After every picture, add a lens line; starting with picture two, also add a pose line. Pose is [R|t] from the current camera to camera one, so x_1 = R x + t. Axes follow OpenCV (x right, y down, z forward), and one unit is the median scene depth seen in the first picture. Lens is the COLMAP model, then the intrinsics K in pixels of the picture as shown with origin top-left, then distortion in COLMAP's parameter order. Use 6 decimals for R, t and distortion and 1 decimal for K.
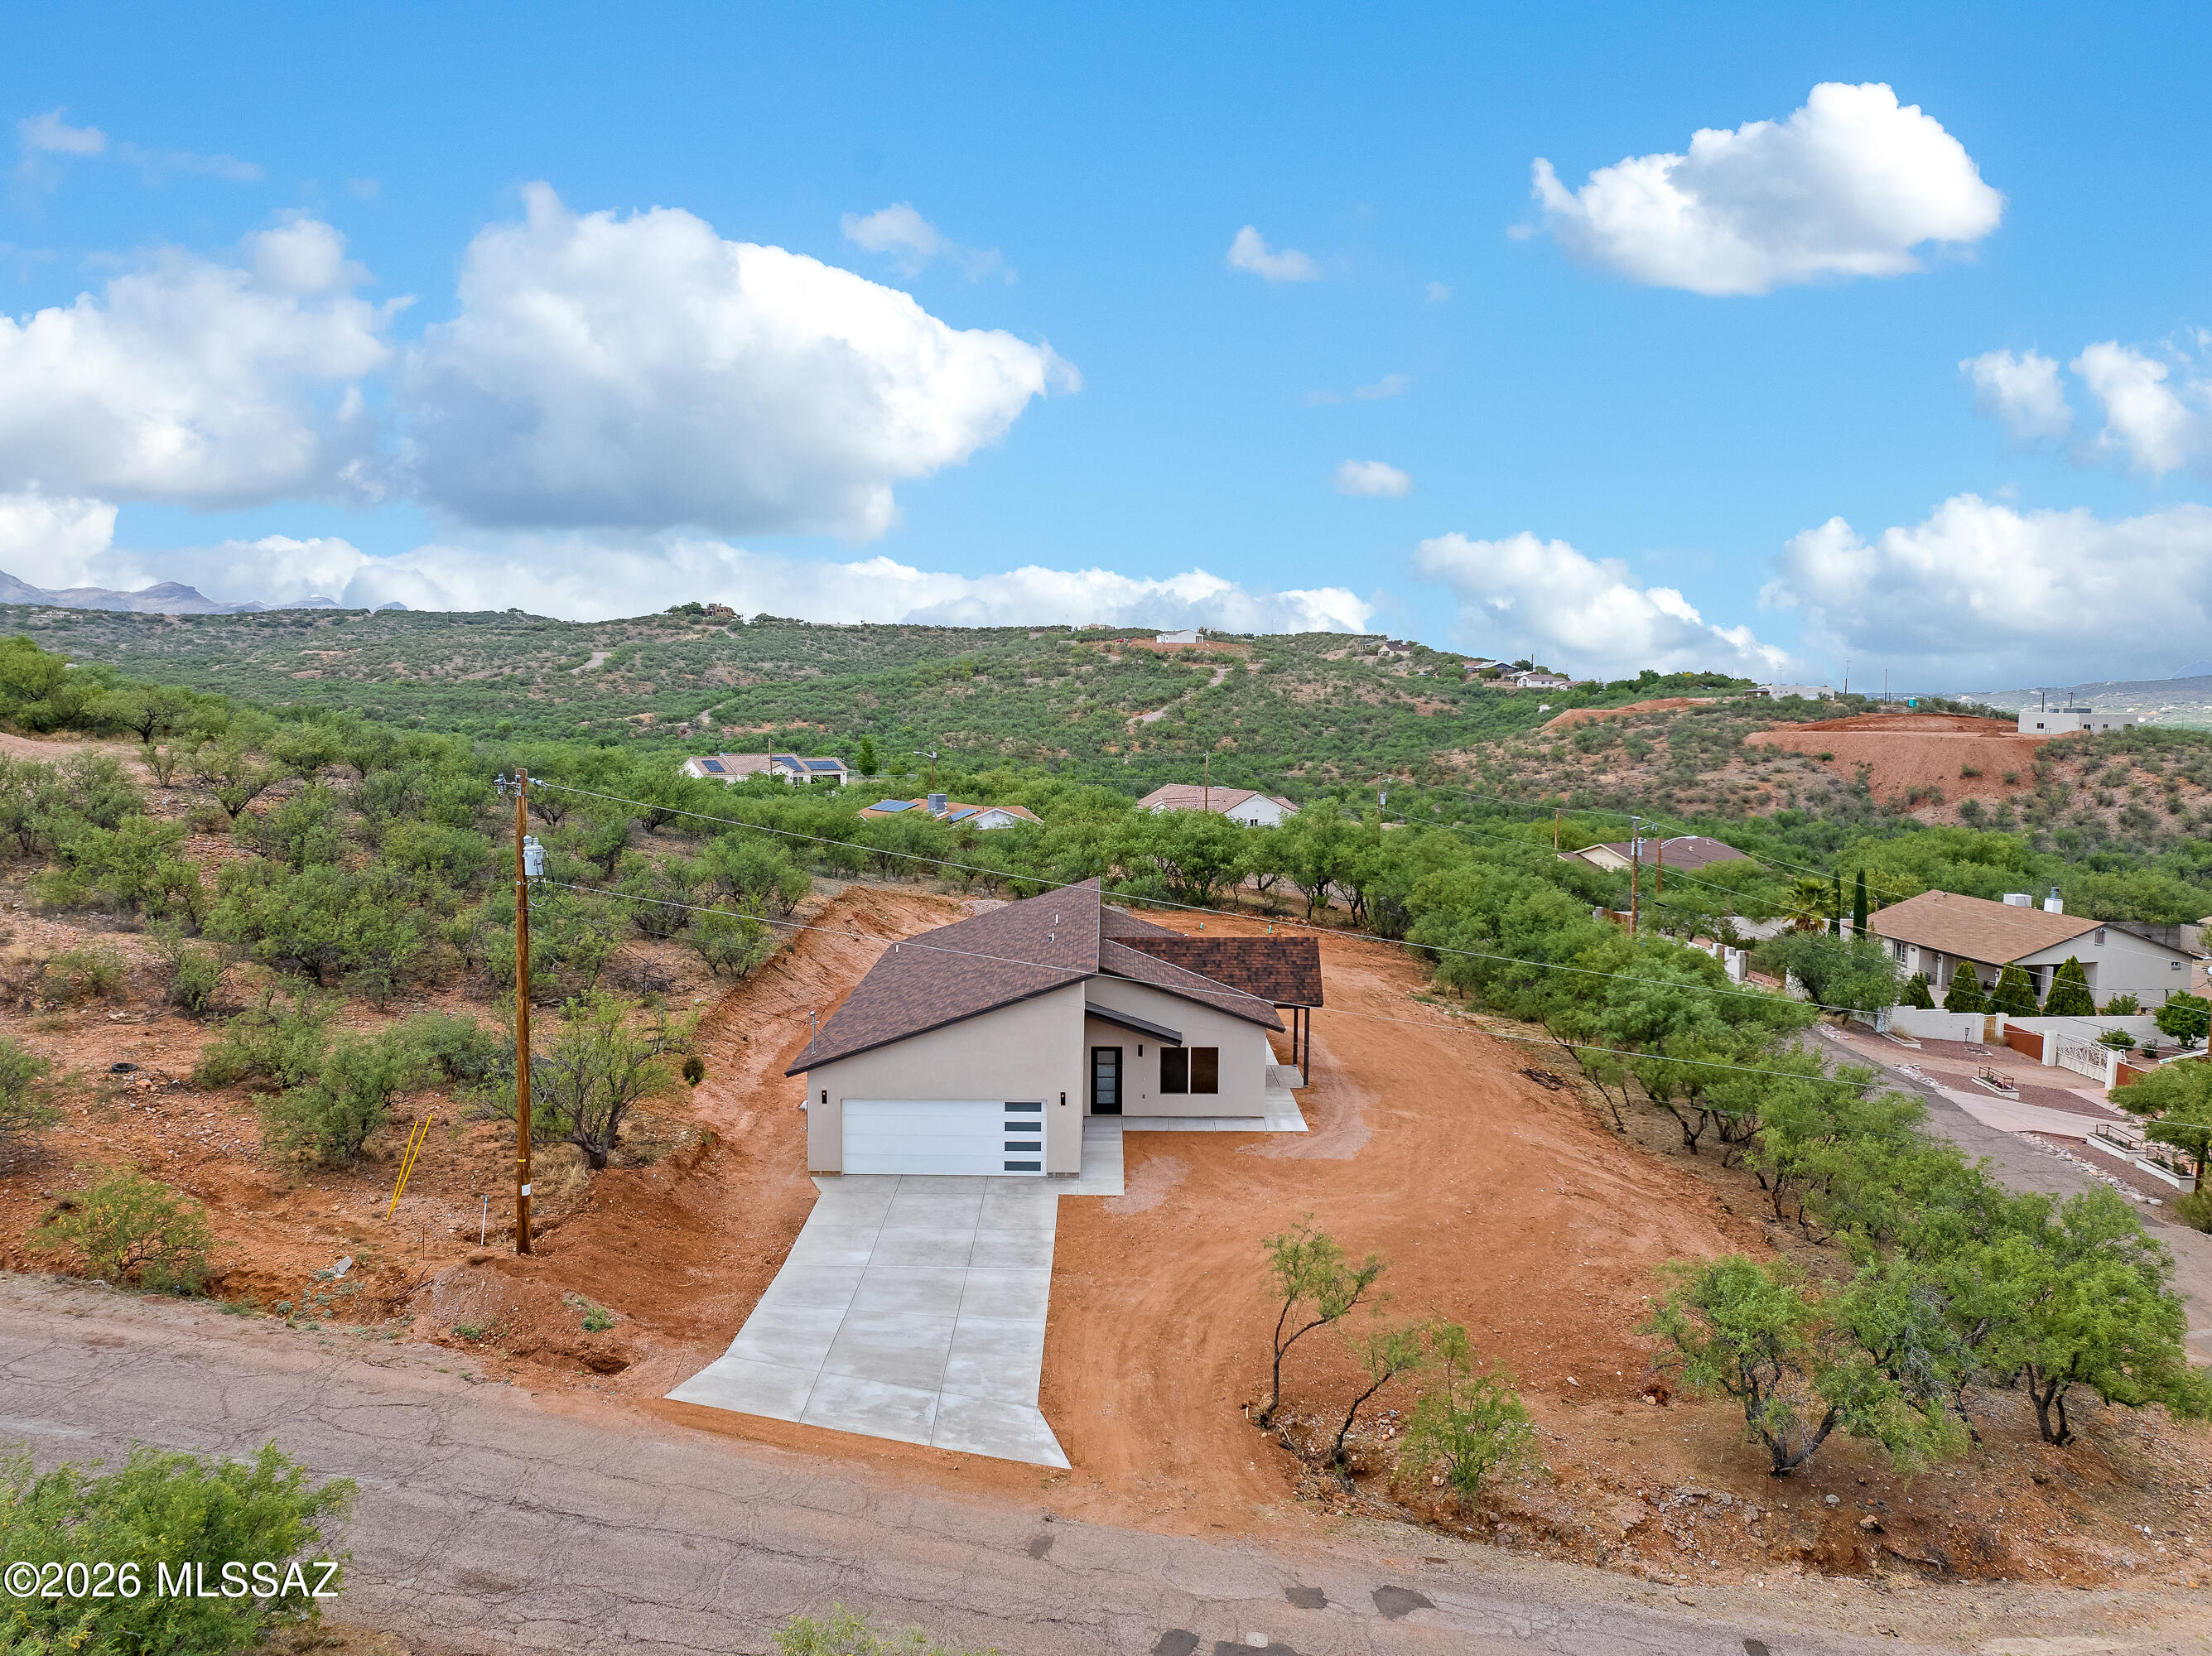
lens RADIAL K [[1583.8, 0, 1100.8], [0, 1583.8, 820.0], [0, 0, 1]] dist [-0.039330, 0.004540]
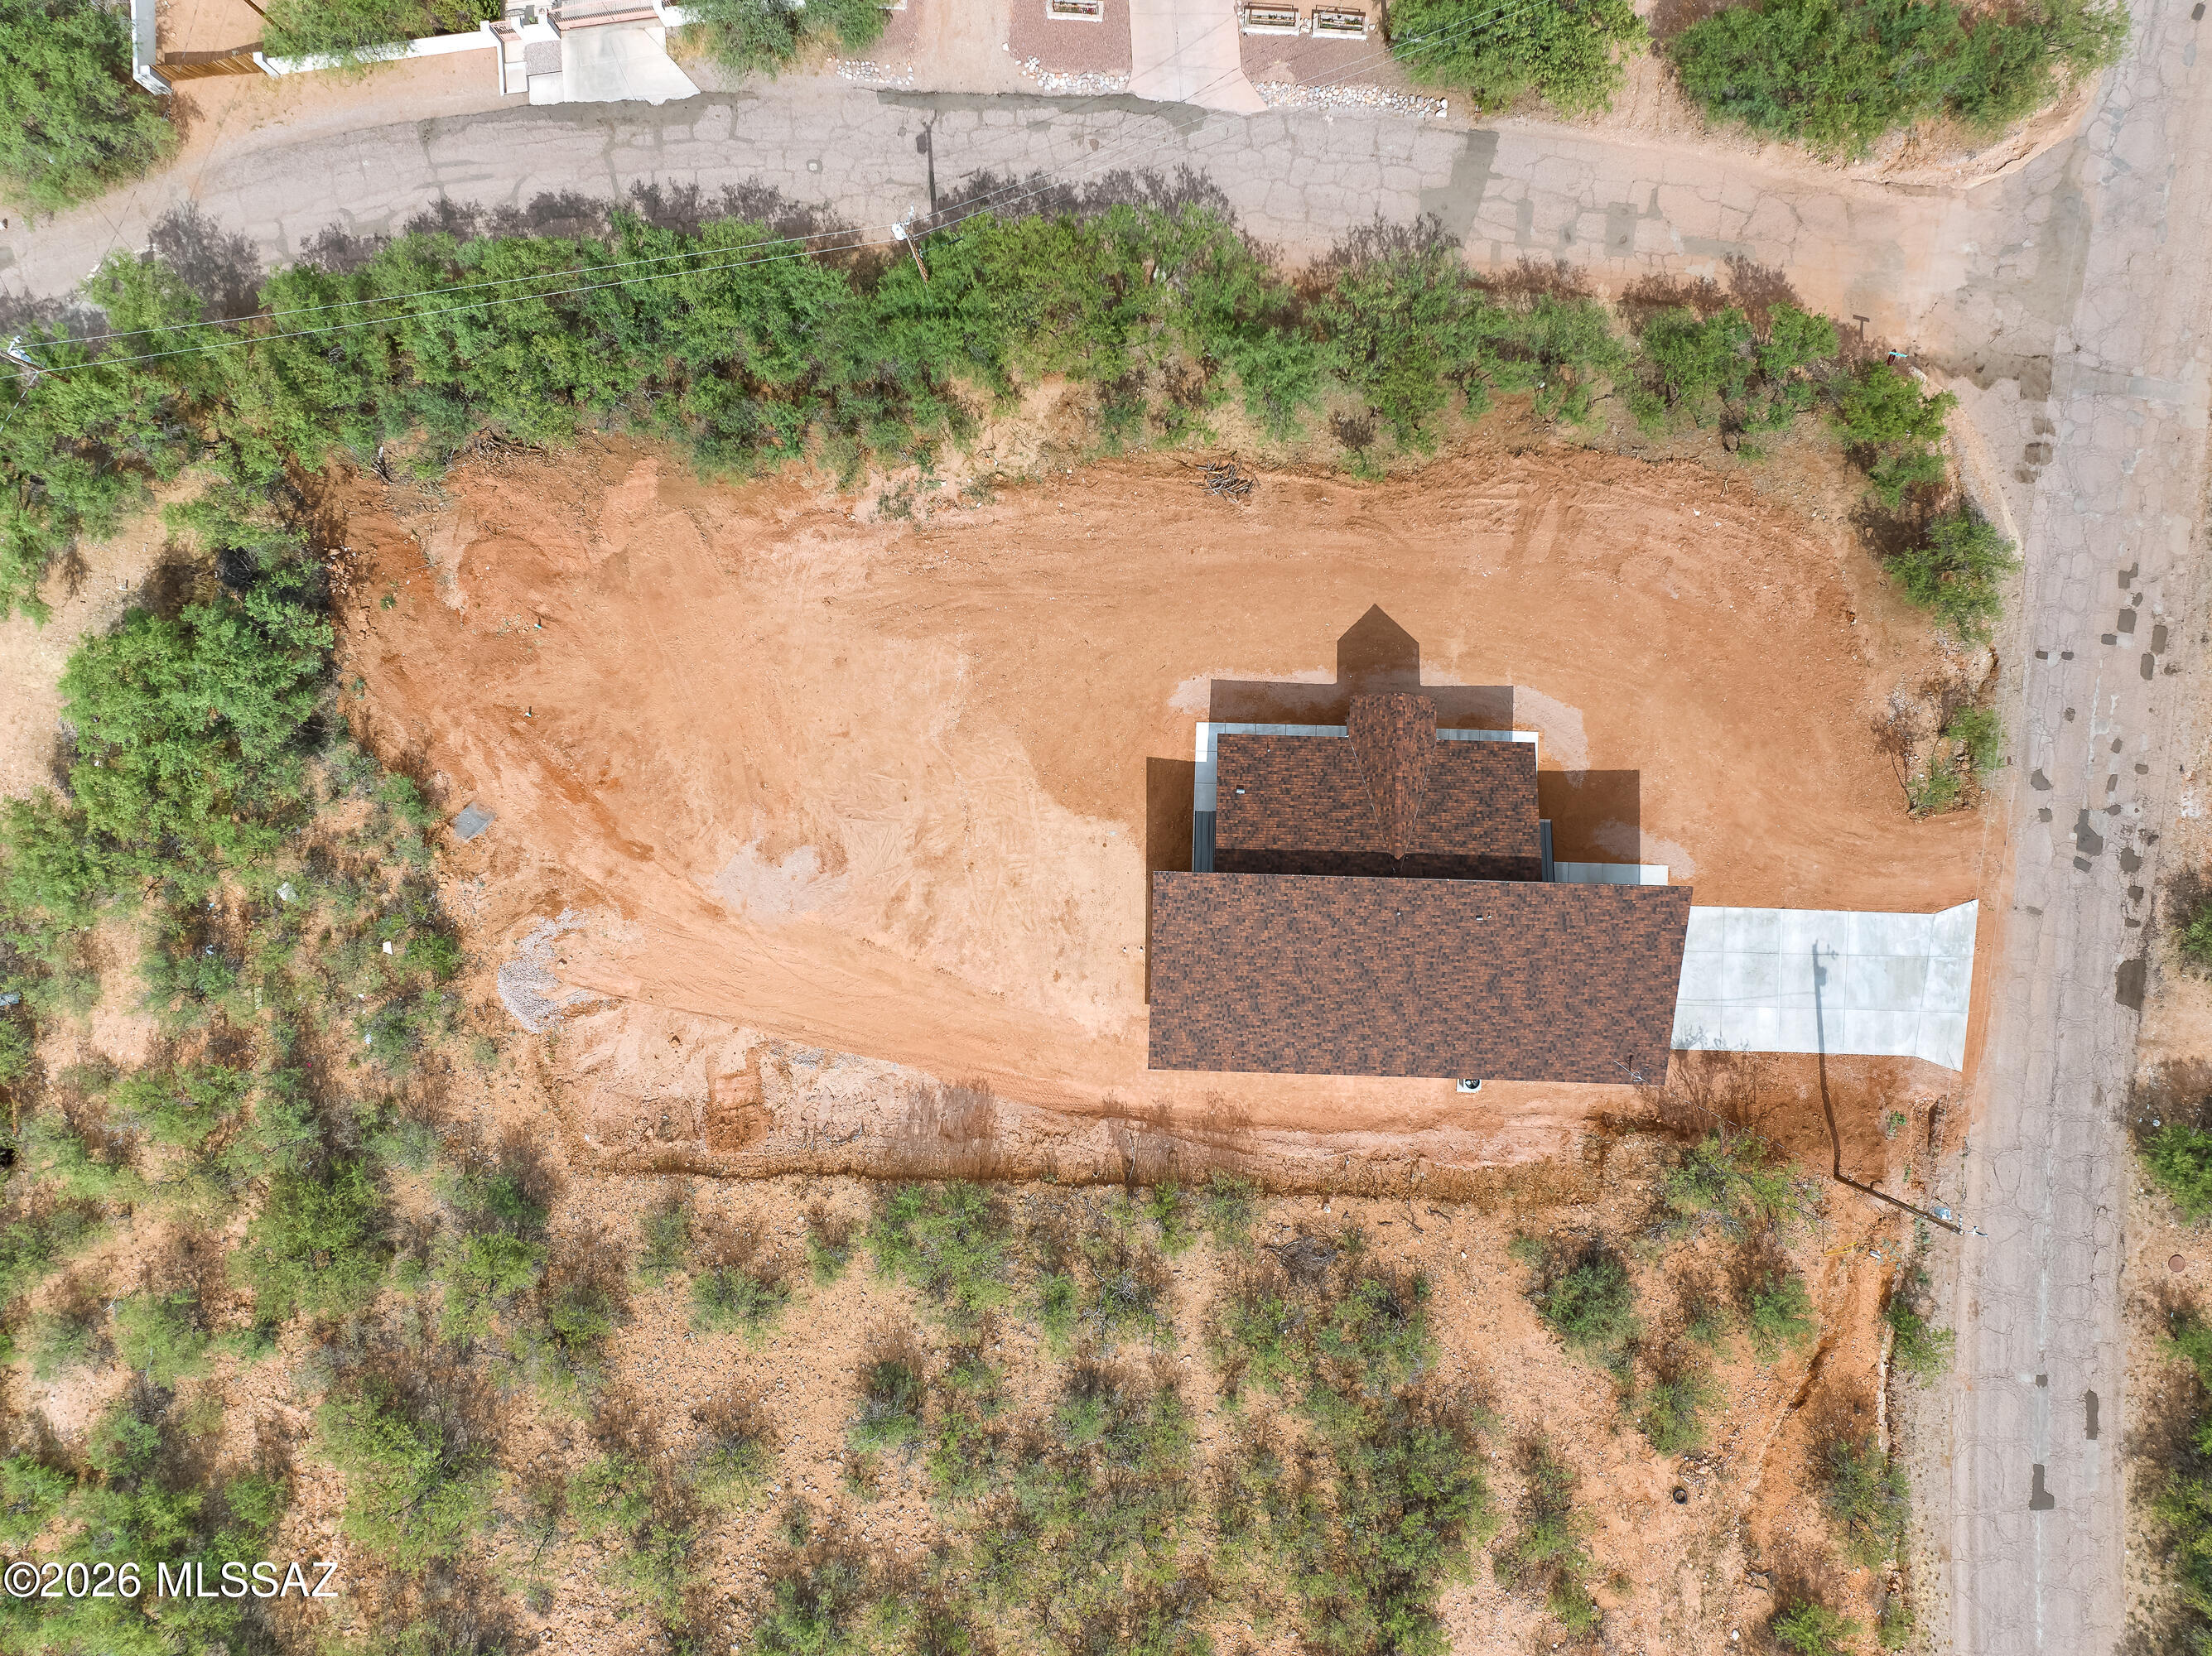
lens RADIAL K [[1583.8, 0, 1118.5], [0, 1583.8, 828.5], [0, 0, 1]] dist [-0.039330, 0.004540]
pose [[0.035468, -0.999303, -0.011648, 0.005241], [0.101956, -0.007977, 0.994757, -0.157474], [-0.994156, -0.036470, 0.101602, 0.151877]]
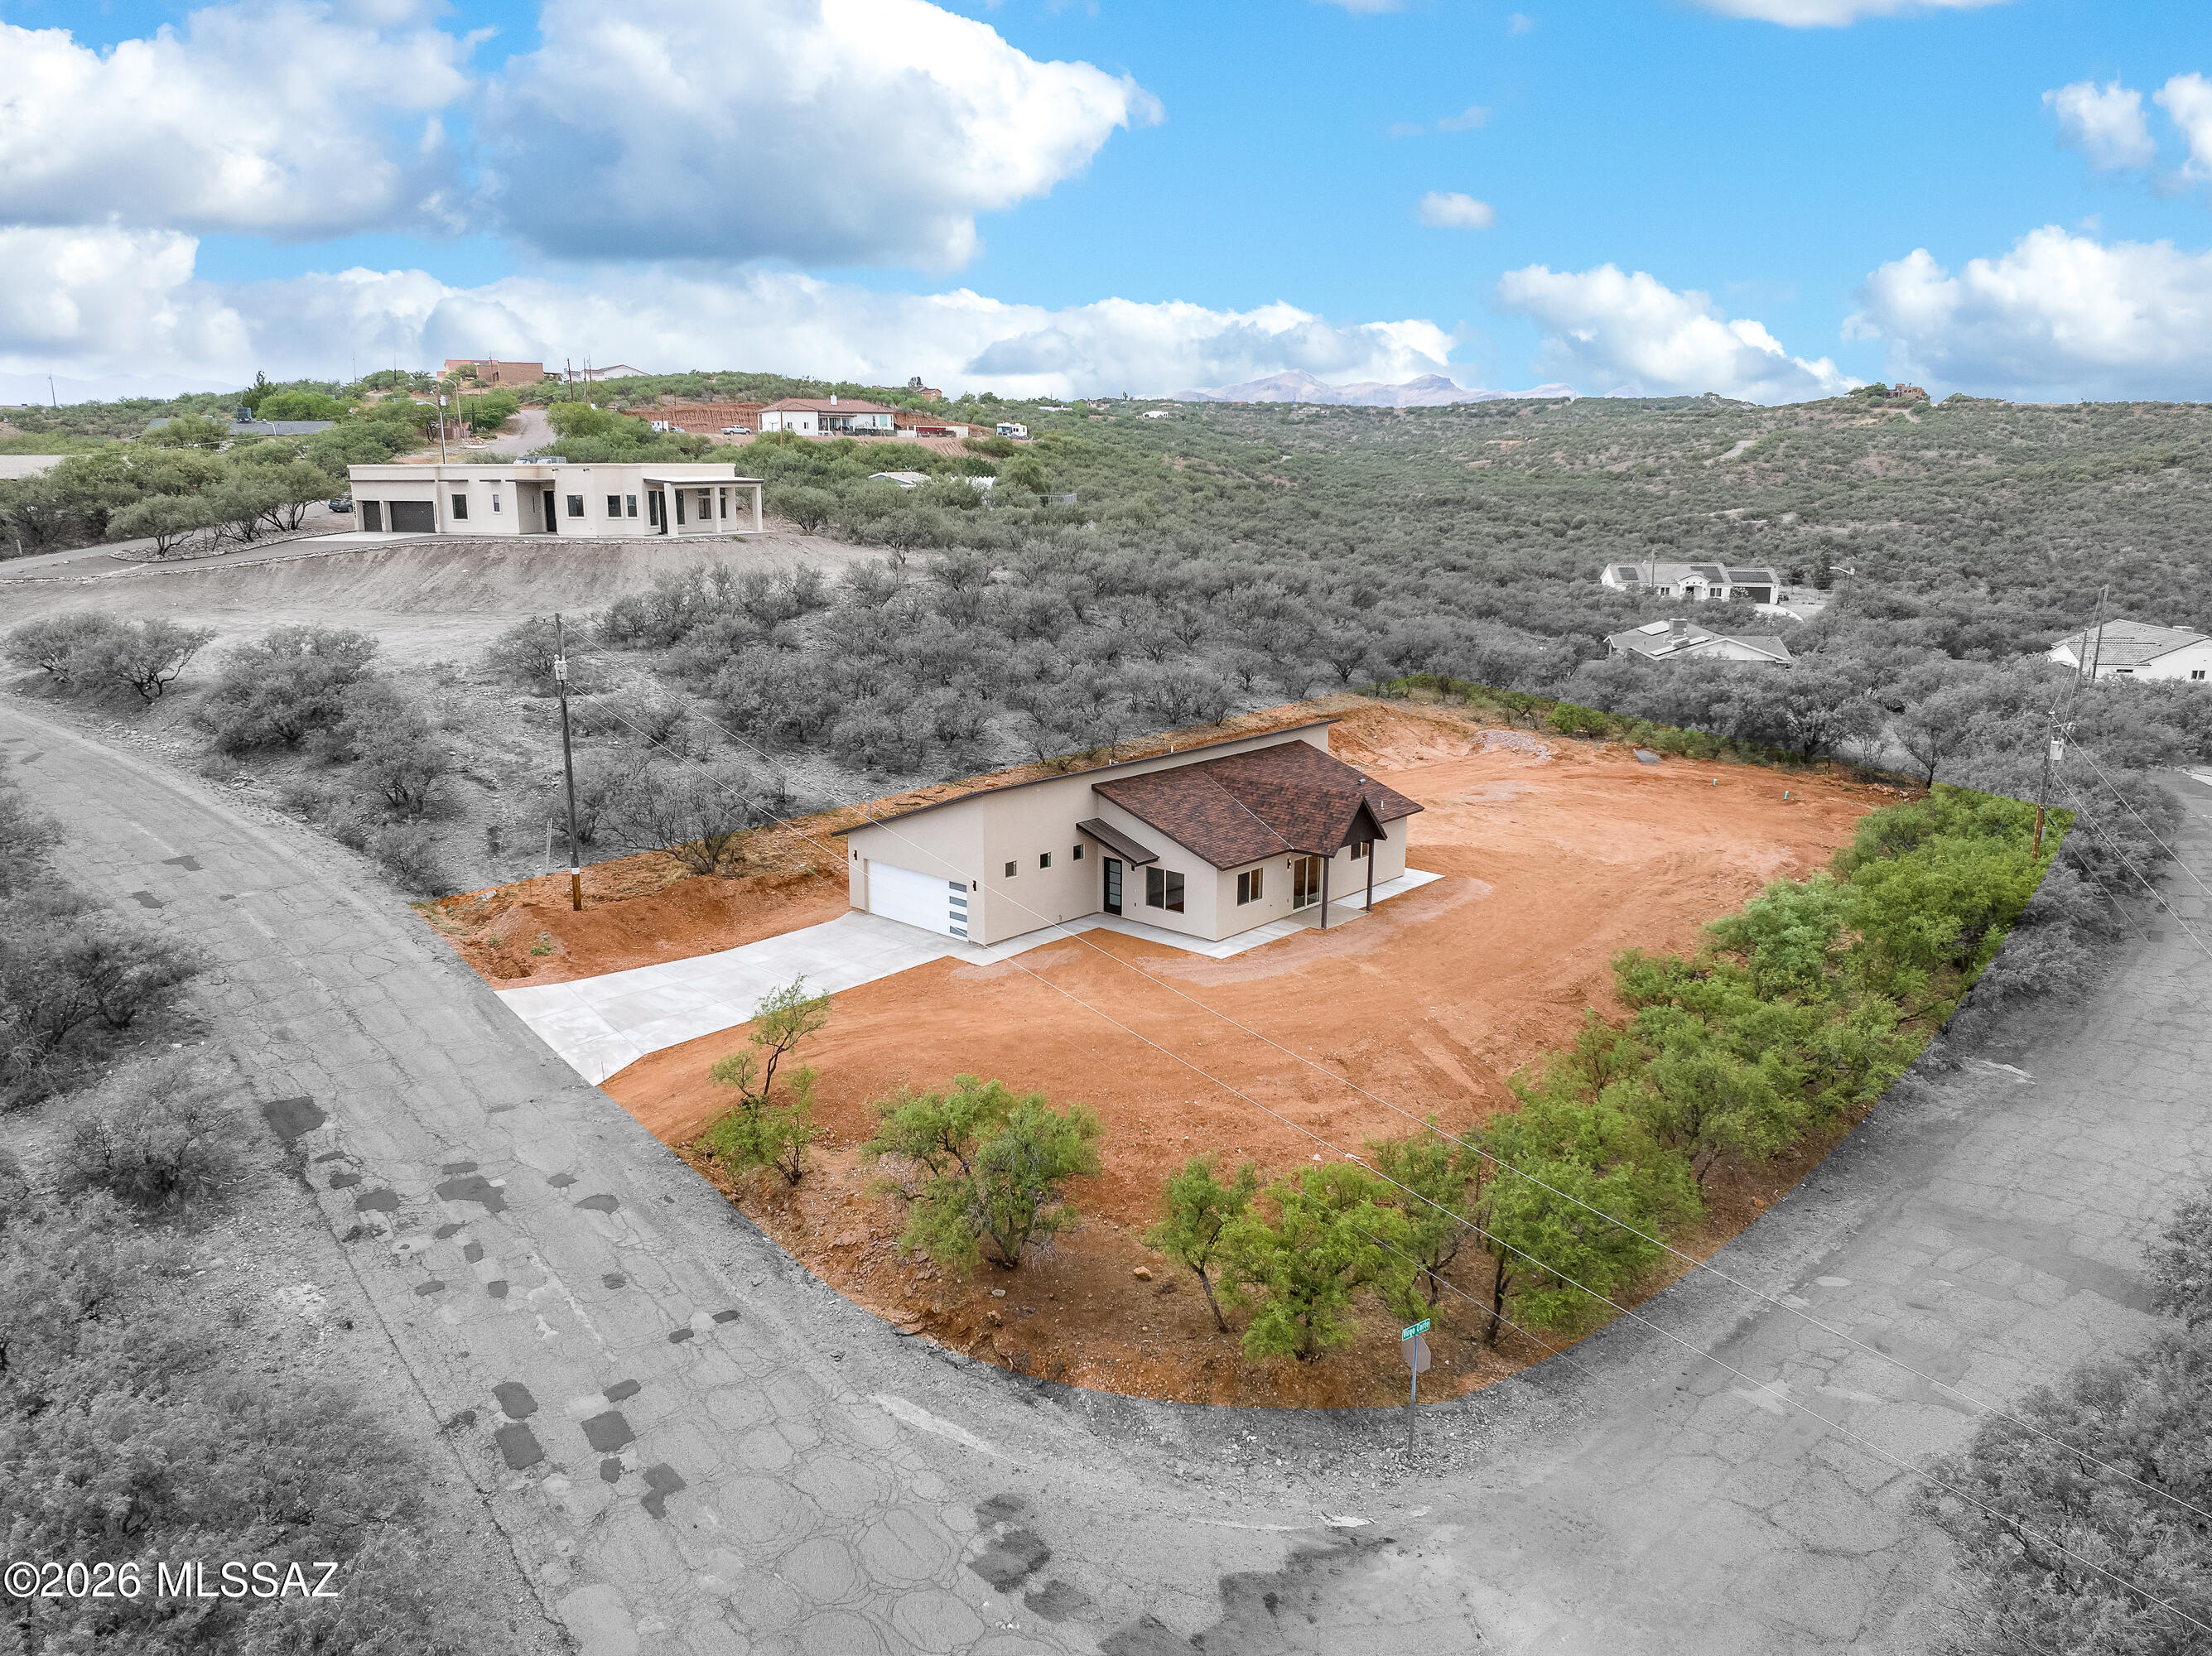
lens RADIAL K [[1583.8, 0, 1102.2], [0, 1583.8, 818.2], [0, 0, 1]] dist [-0.039330, 0.004540]
pose [[0.734428, 0.139855, -0.664120, 0.098754], [-0.049696, 0.986993, 0.152891, -0.008655], [0.676864, -0.079283, 0.731826, 0.015208]]
